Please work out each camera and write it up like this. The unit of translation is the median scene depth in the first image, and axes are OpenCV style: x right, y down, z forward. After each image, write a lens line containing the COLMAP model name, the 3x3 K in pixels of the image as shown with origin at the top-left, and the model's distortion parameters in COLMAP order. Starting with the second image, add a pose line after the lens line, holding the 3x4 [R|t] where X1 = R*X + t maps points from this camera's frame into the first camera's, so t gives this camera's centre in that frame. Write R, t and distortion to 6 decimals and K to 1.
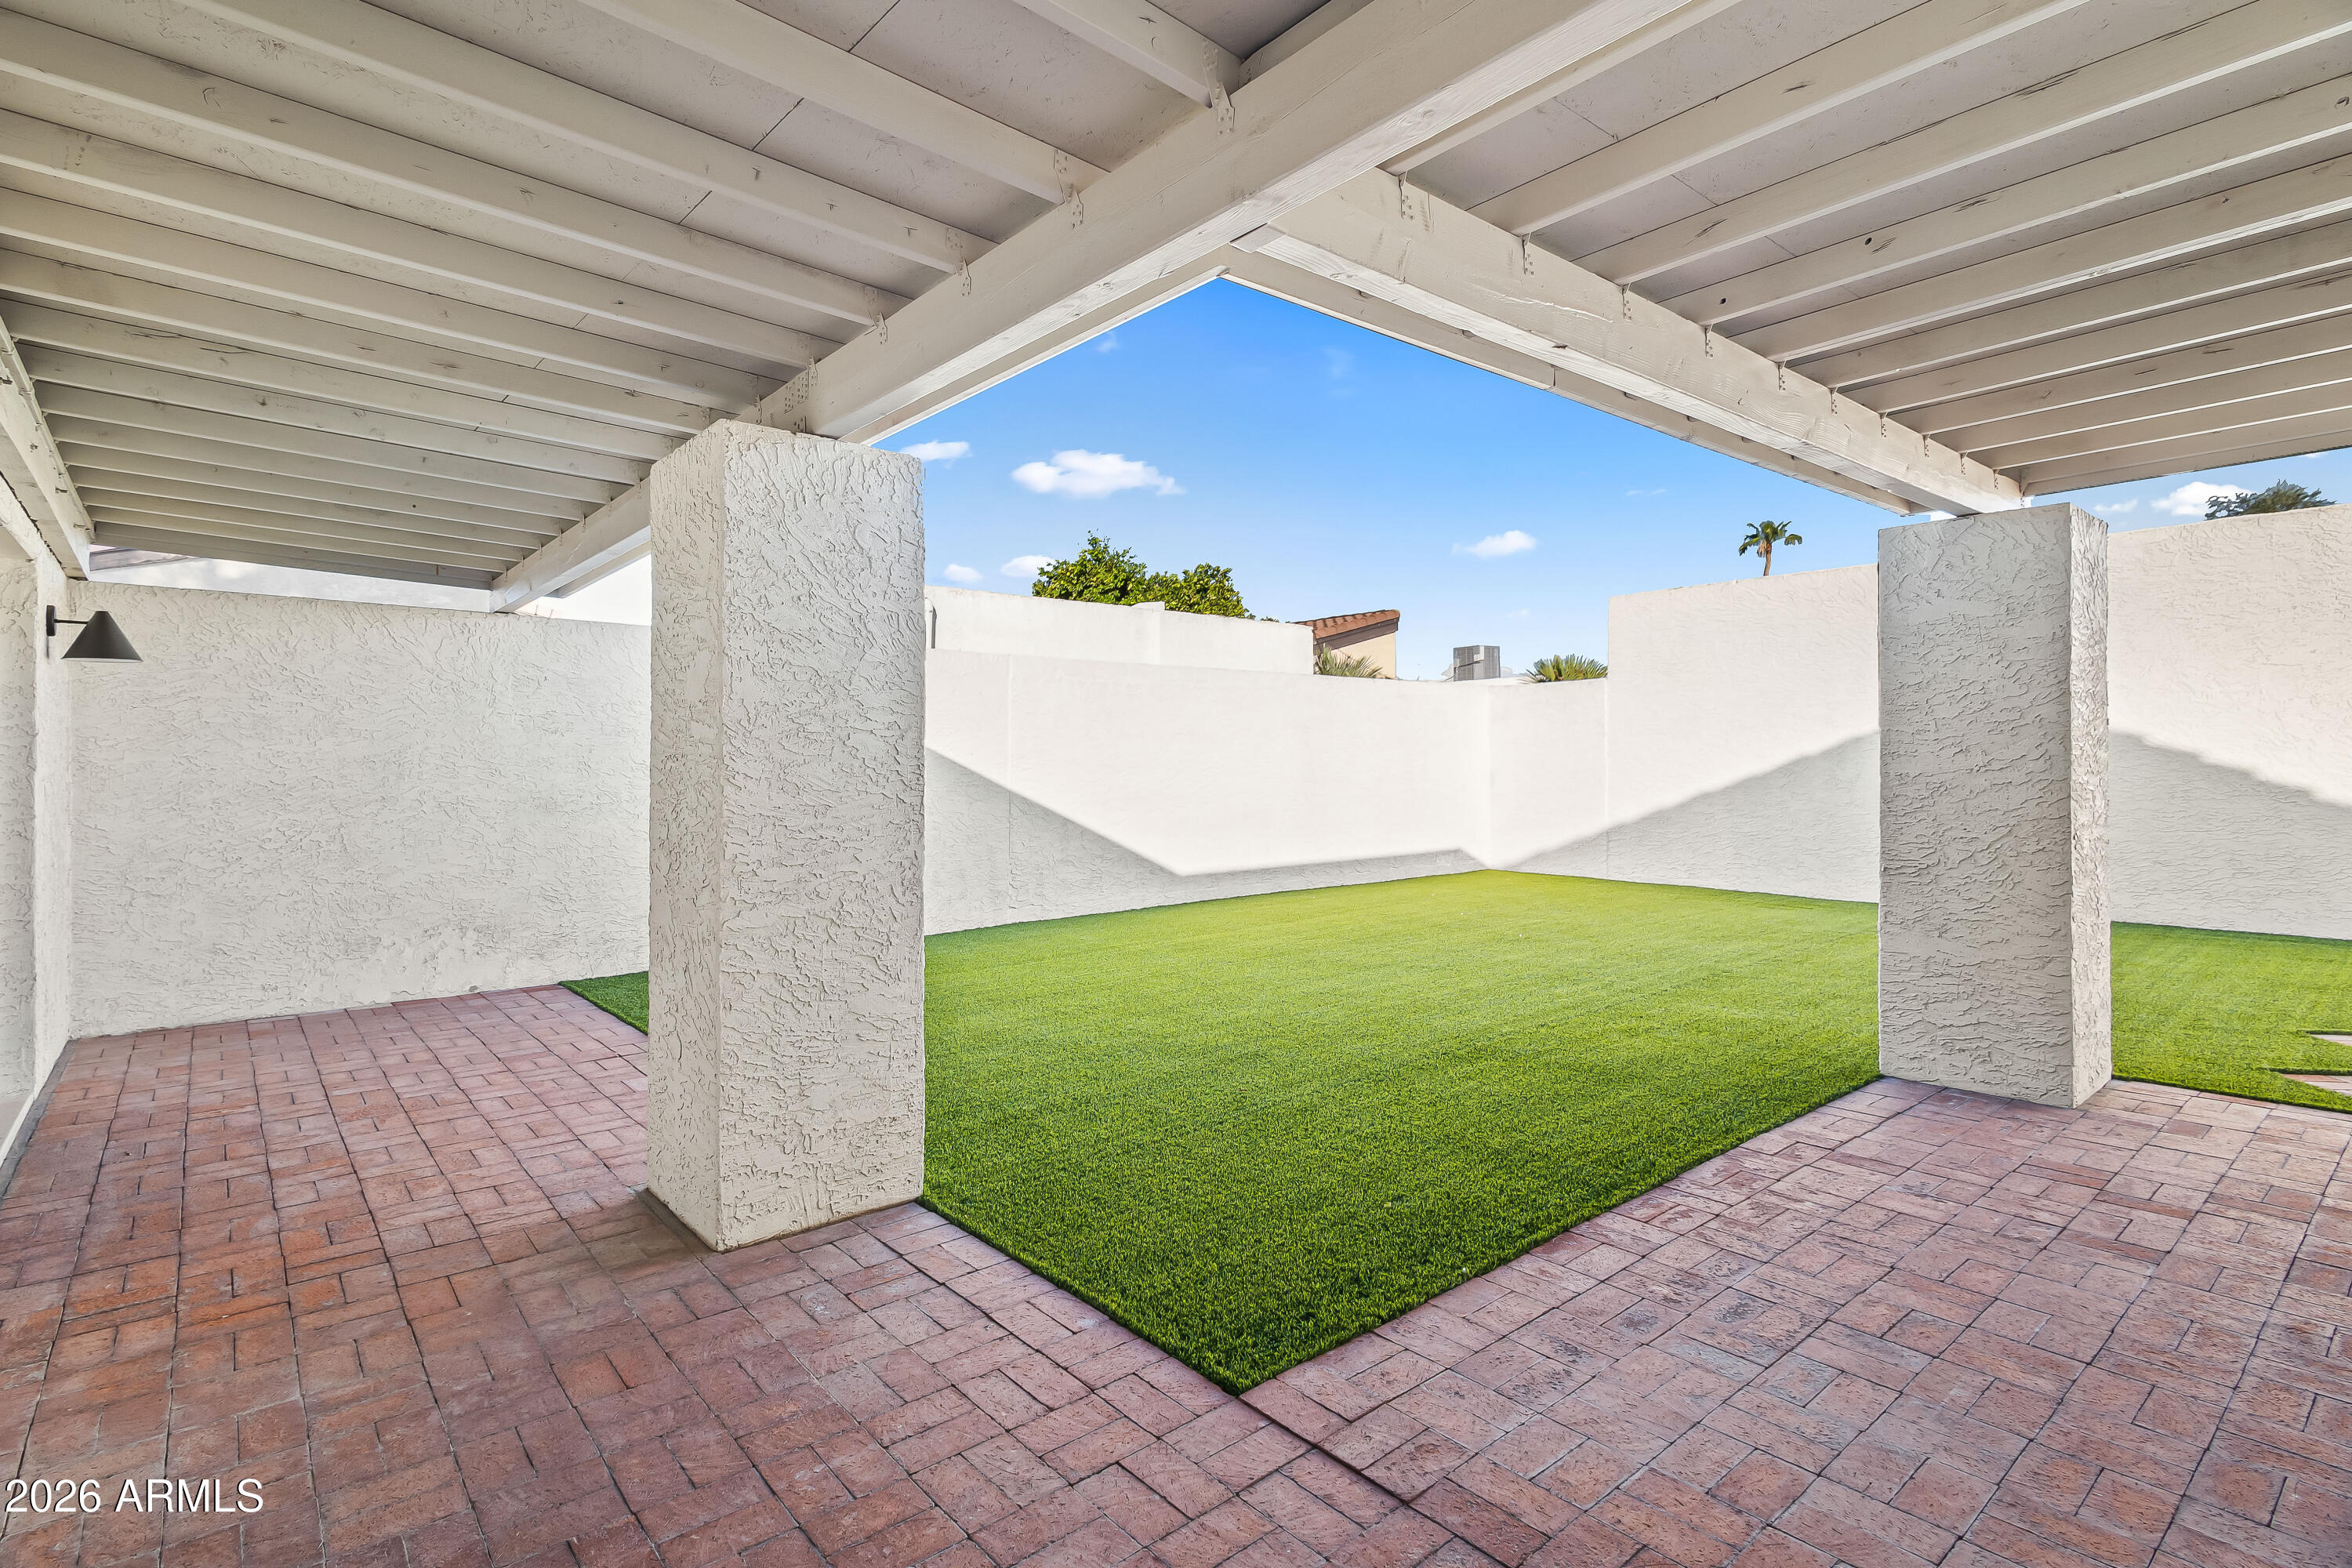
lens RADIAL K [[1088.5, 0, 1166.5], [0, 1088.5, 779.9], [0, 0, 1]] dist [0.003333, -0.001588]
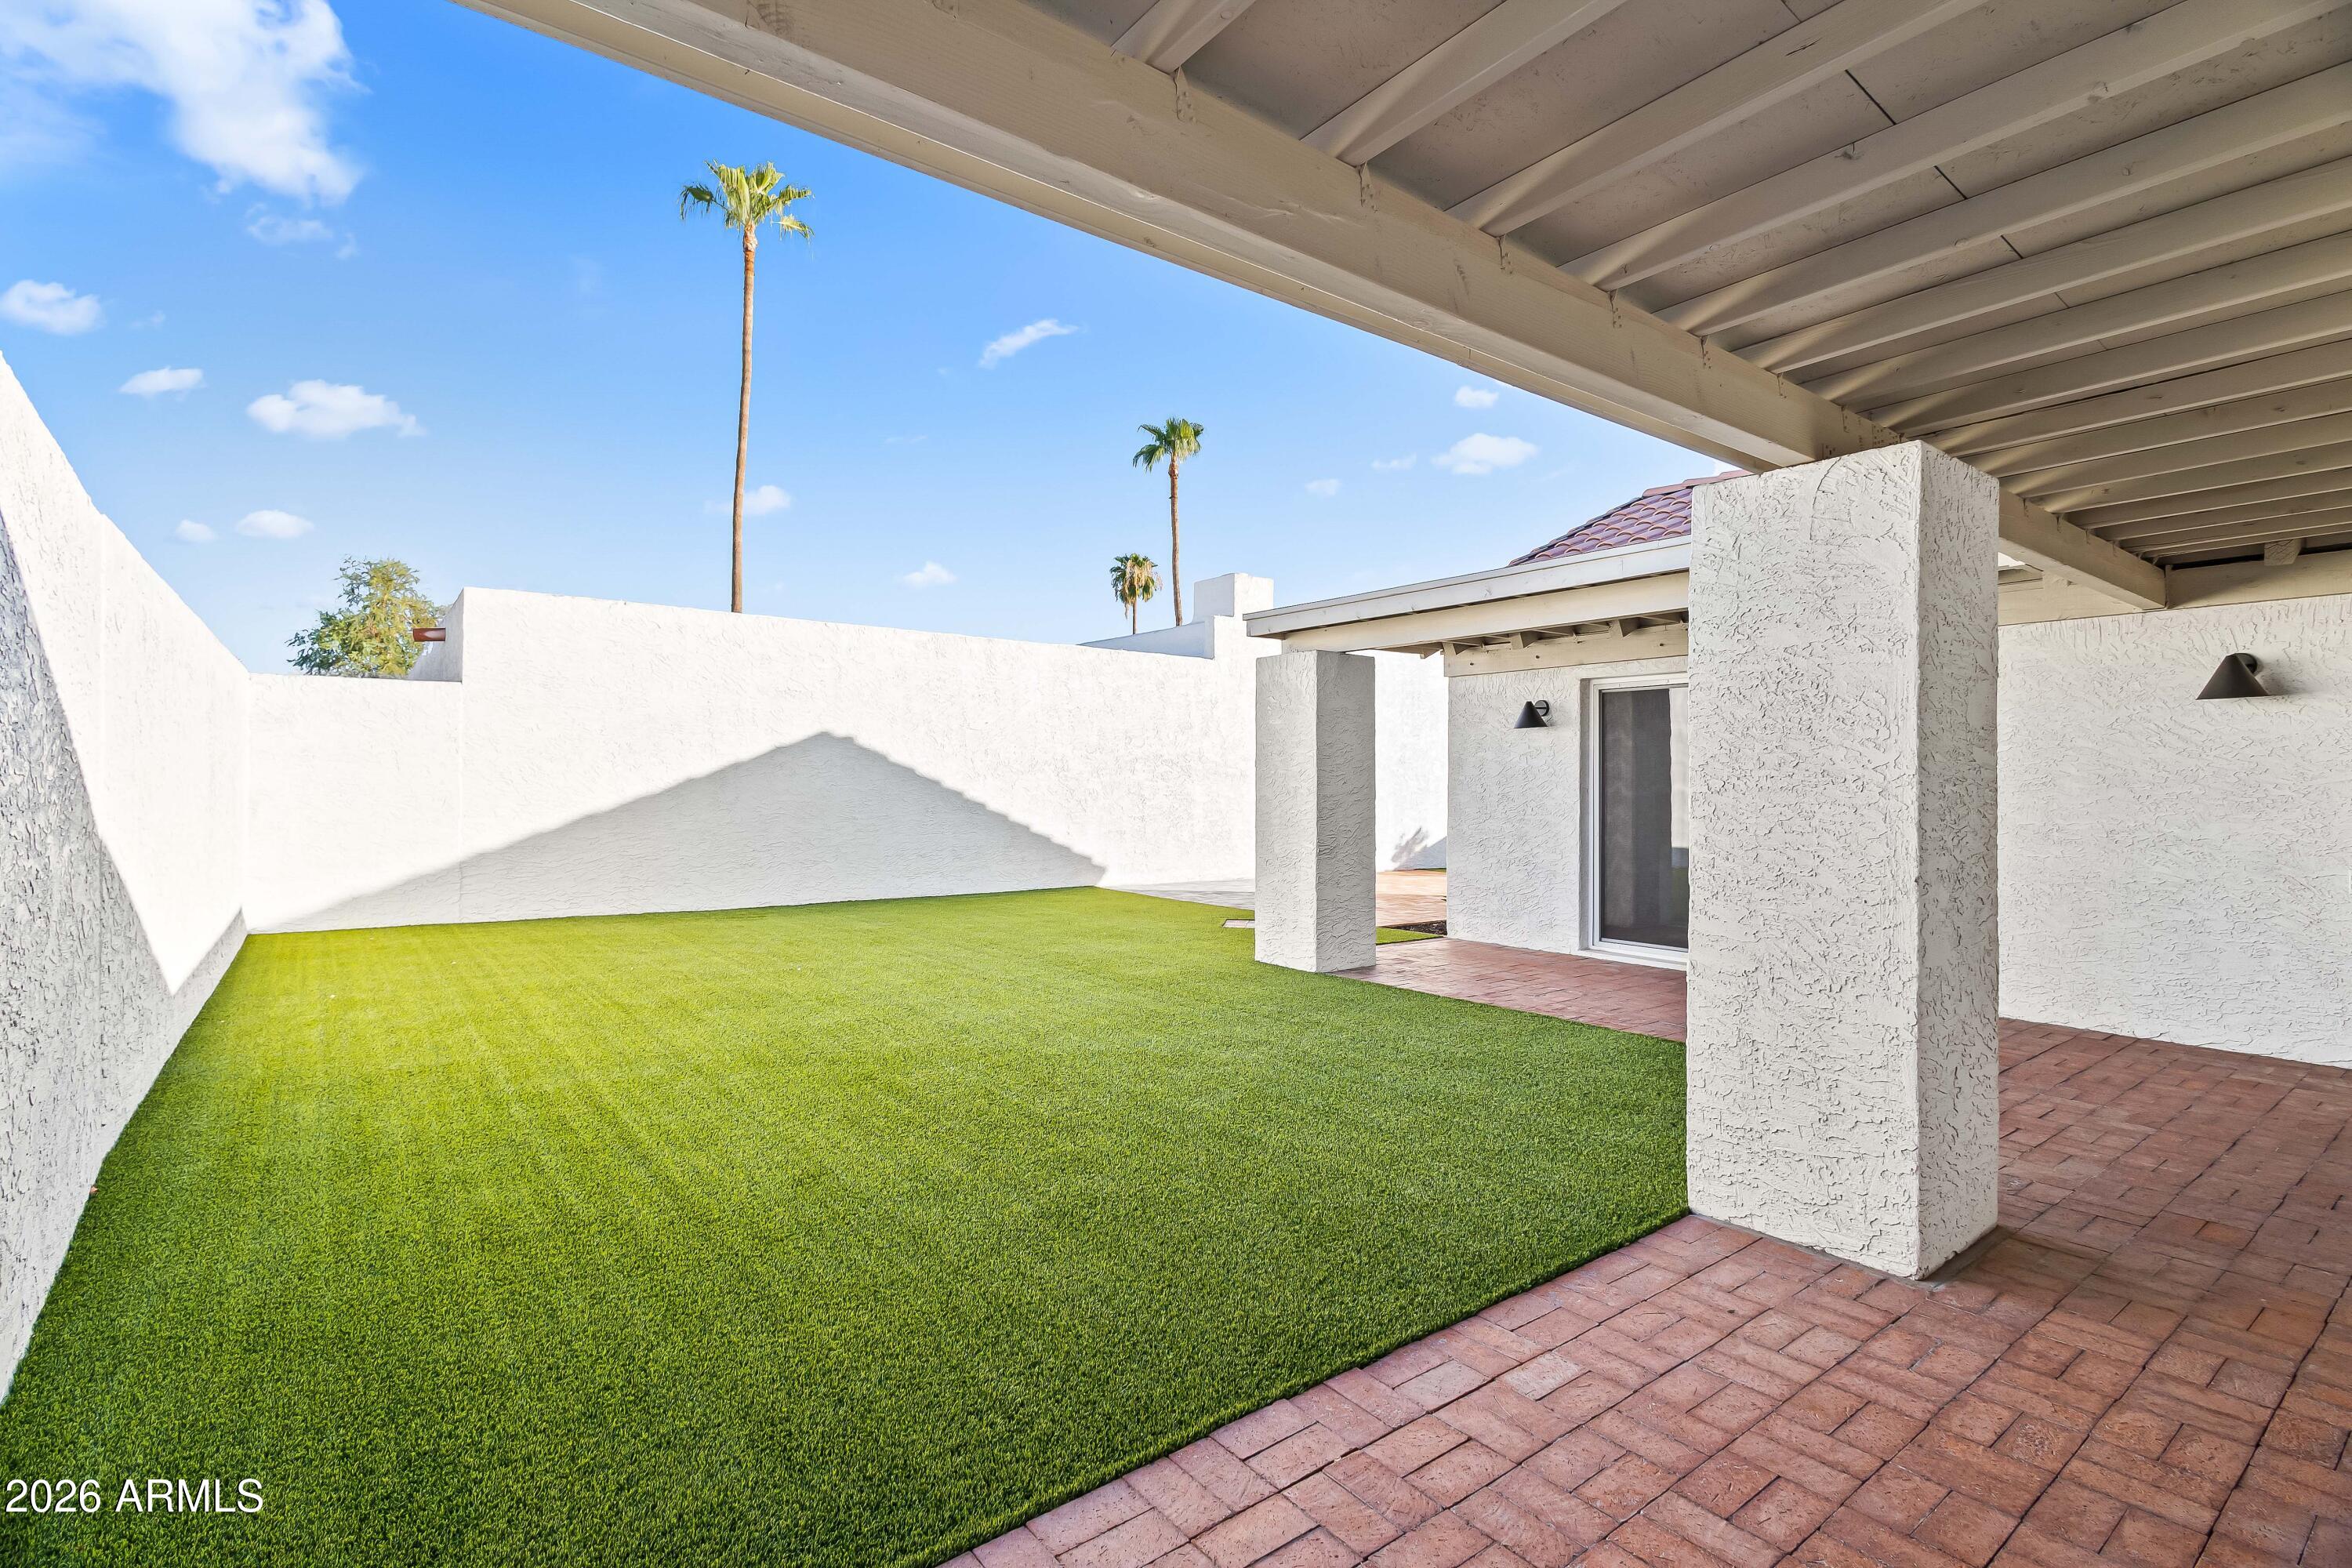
lens RADIAL K [[1088.5, 0, 1166.5], [0, 1088.5, 779.9], [0, 0, 1]] dist [0.003333, -0.001588]
pose [[0.071503, 0.014597, 0.997334, -1.303742], [0.007832, 0.999854, -0.015196, 0.001356], [-0.997410, 0.008897, 0.071378, 1.457100]]
